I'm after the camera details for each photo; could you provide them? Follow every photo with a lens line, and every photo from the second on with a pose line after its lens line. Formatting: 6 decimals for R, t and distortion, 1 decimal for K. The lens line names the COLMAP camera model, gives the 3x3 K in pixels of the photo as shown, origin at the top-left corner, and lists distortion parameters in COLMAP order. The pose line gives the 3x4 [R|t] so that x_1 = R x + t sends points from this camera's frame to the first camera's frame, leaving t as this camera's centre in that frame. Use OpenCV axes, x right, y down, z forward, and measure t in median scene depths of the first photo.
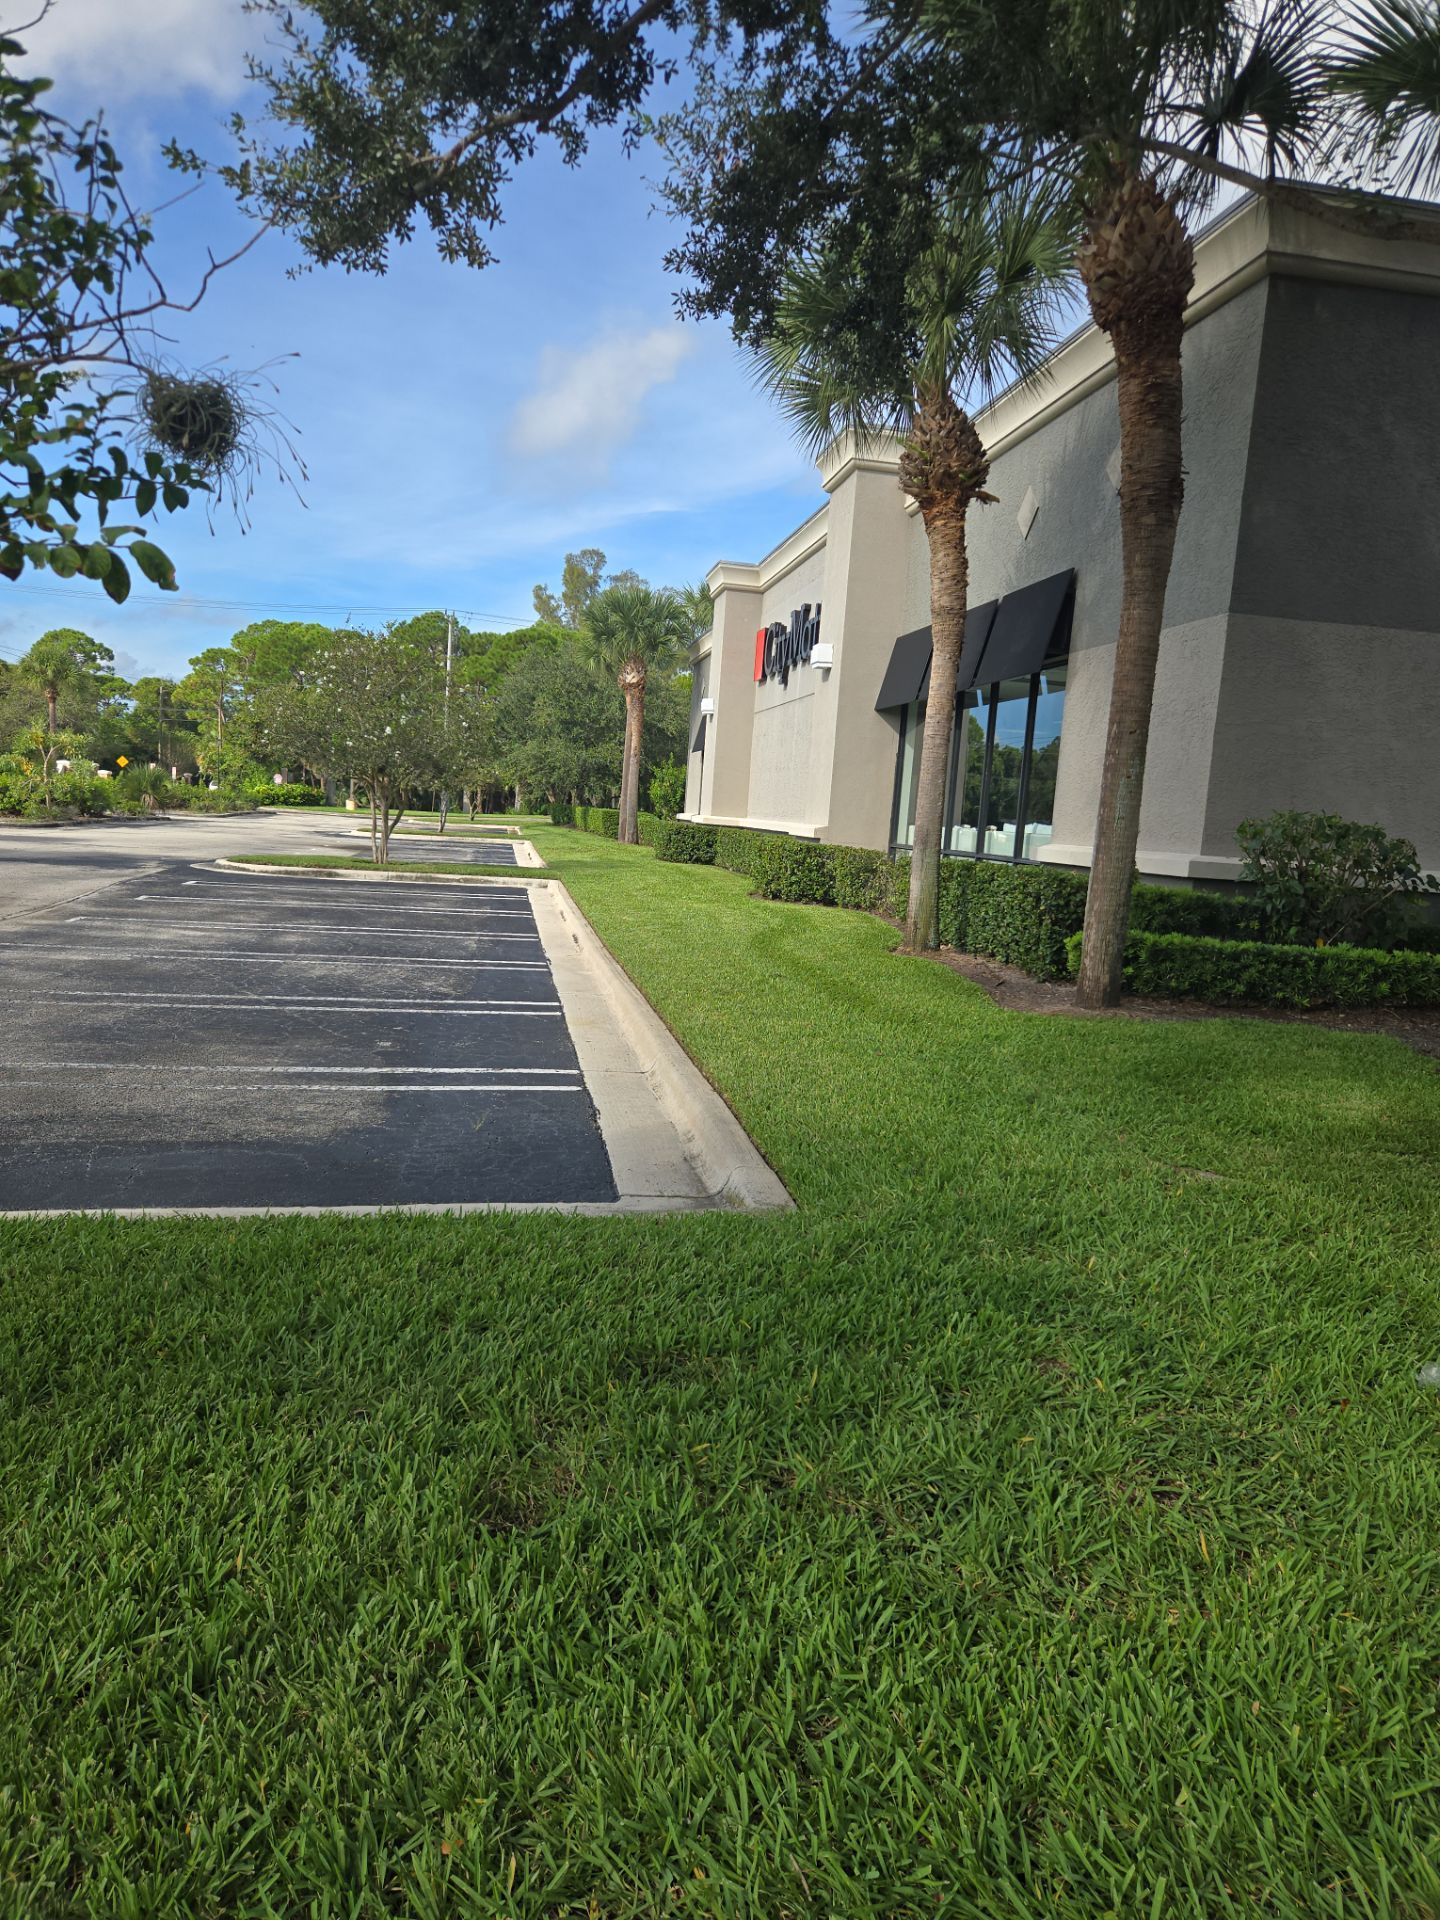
lens RADIAL K [[1273.4, 0, 717.5], [0, 1273.4, 958.0], [0, 0, 1]] dist [0.060672, -0.030935]
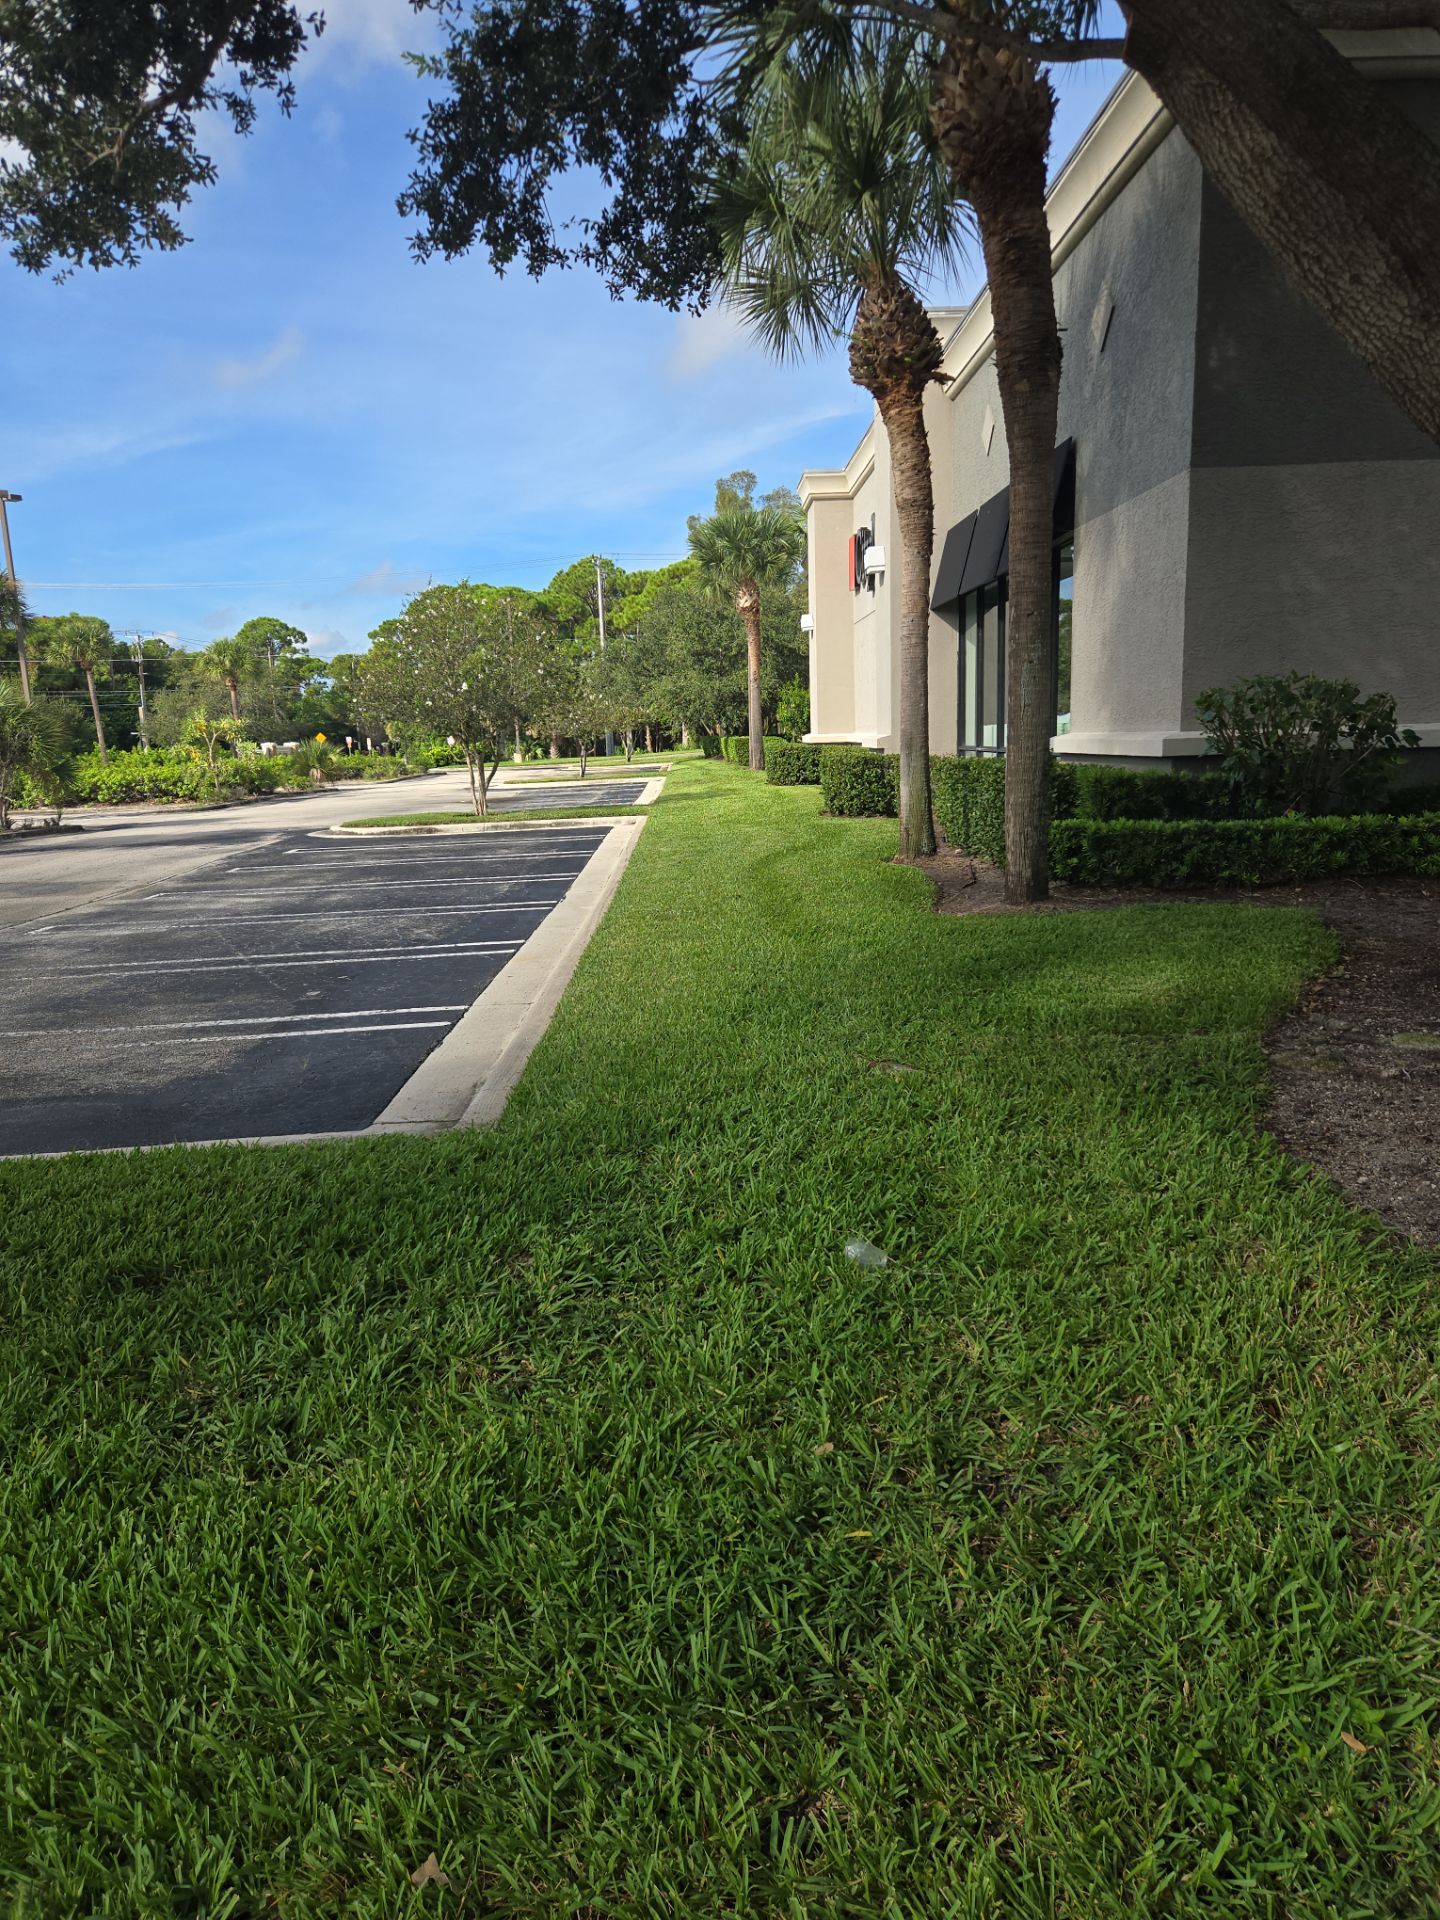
lens RADIAL K [[1273.4, 0, 721.8], [0, 1273.4, 959.3], [0, 0, 1]] dist [0.060672, -0.030935]
pose [[0.984503, -0.075954, -0.158065, 0.113299], [0.085284, 0.994941, 0.053097, 0.005064], [0.153232, -0.065755, 0.986000, 0.000037]]
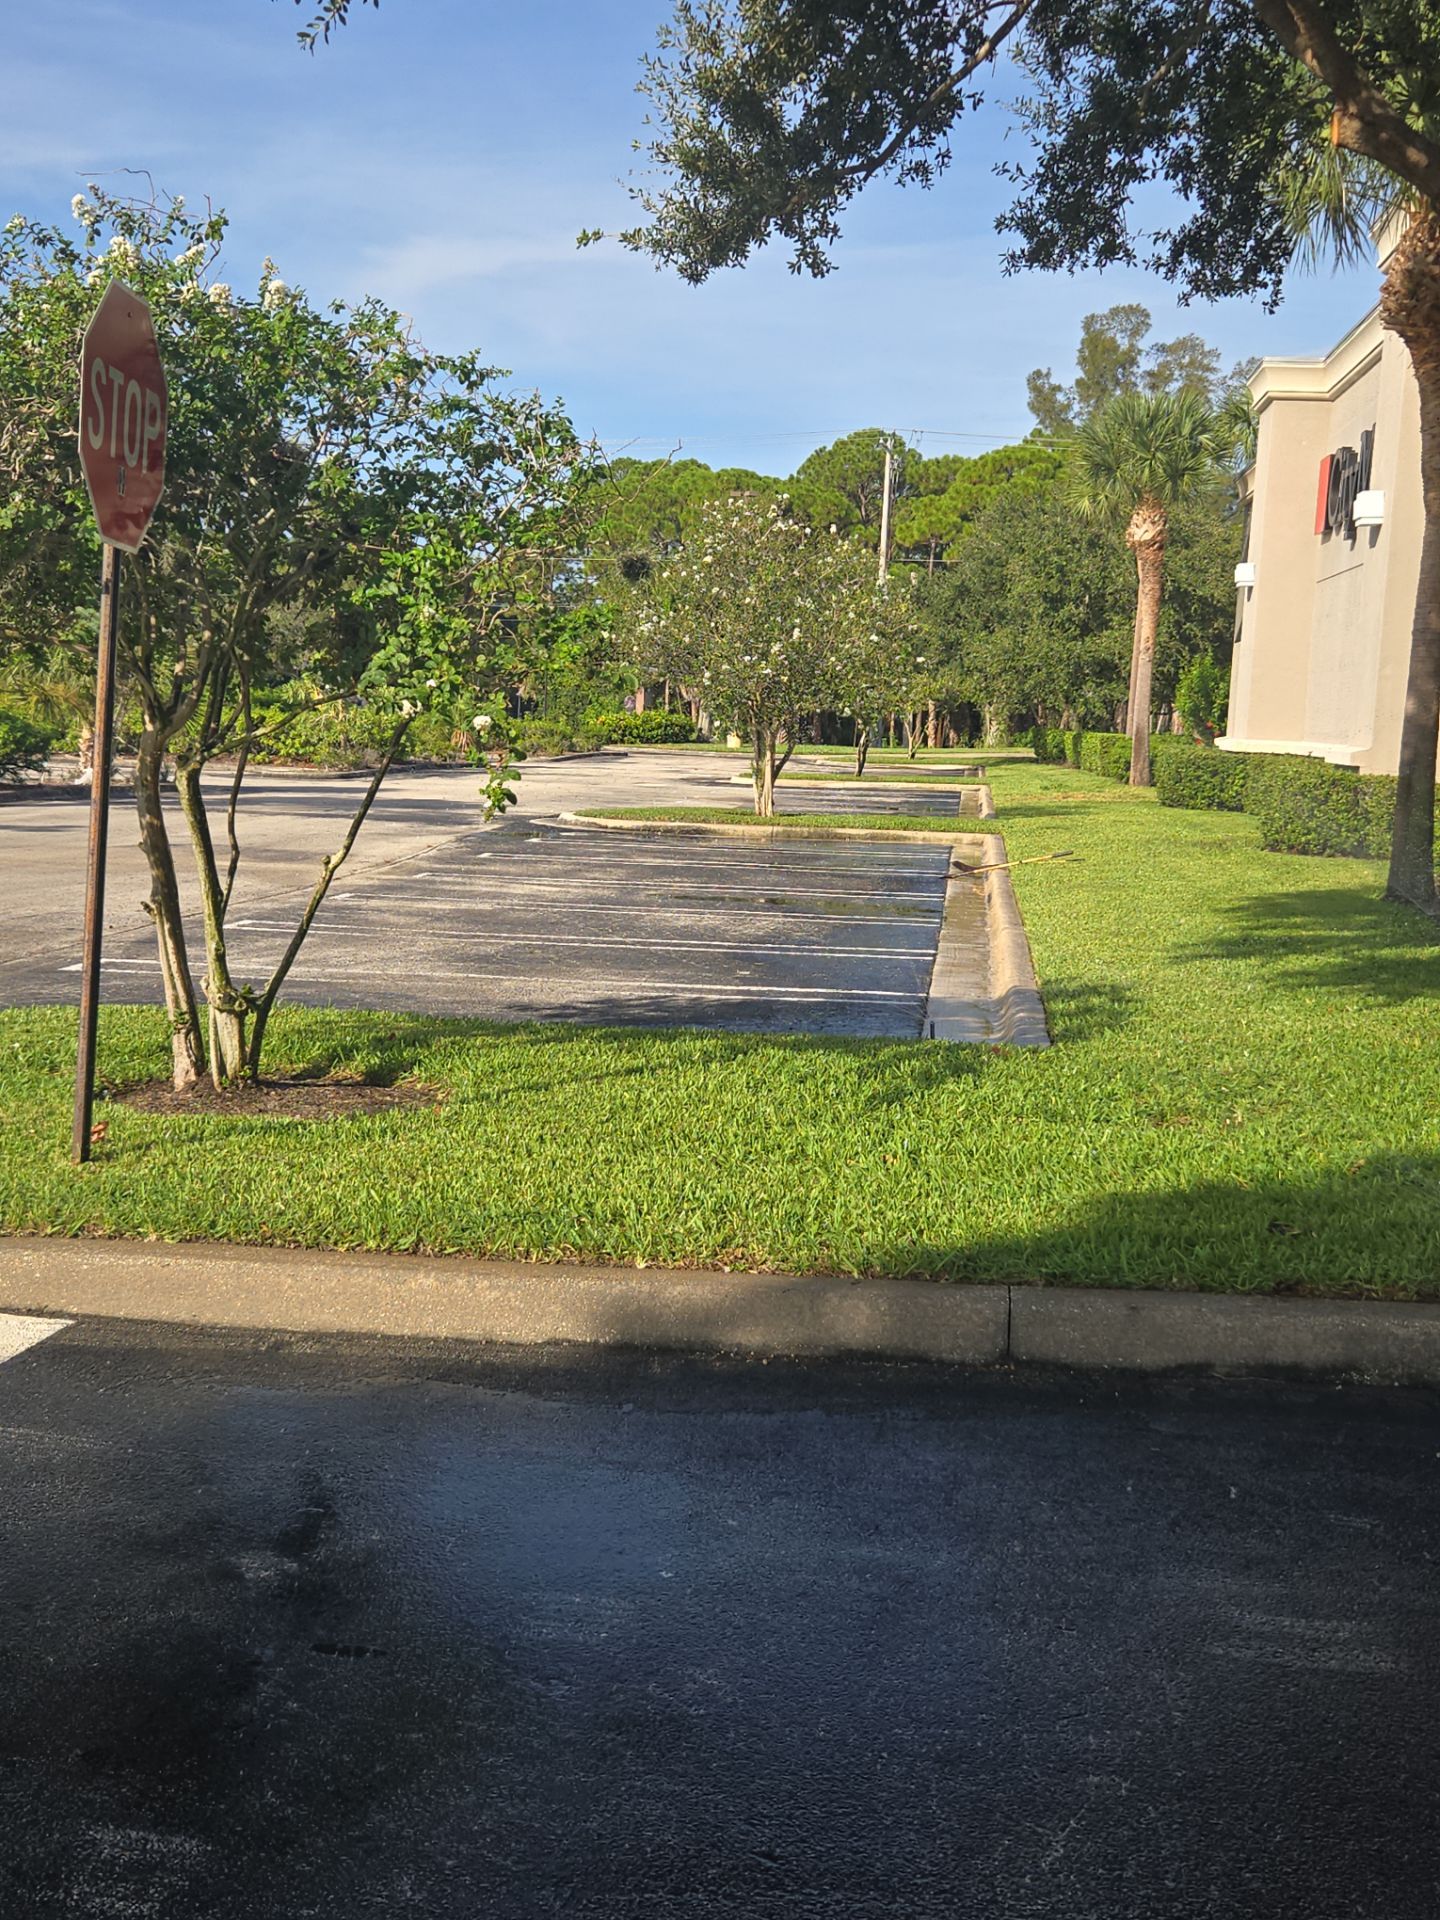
lens RADIAL K [[2173.1, 0, 729.5], [0, 2173.1, 973.5], [0, 0, 1]] dist [0.076273, 0.000000]
pose [[0.960470, 0.007352, -0.278286, 0.091420], [-0.009834, 0.999923, -0.007525, 0.036823], [0.278209, 0.009964, 0.960469, -0.289241]]
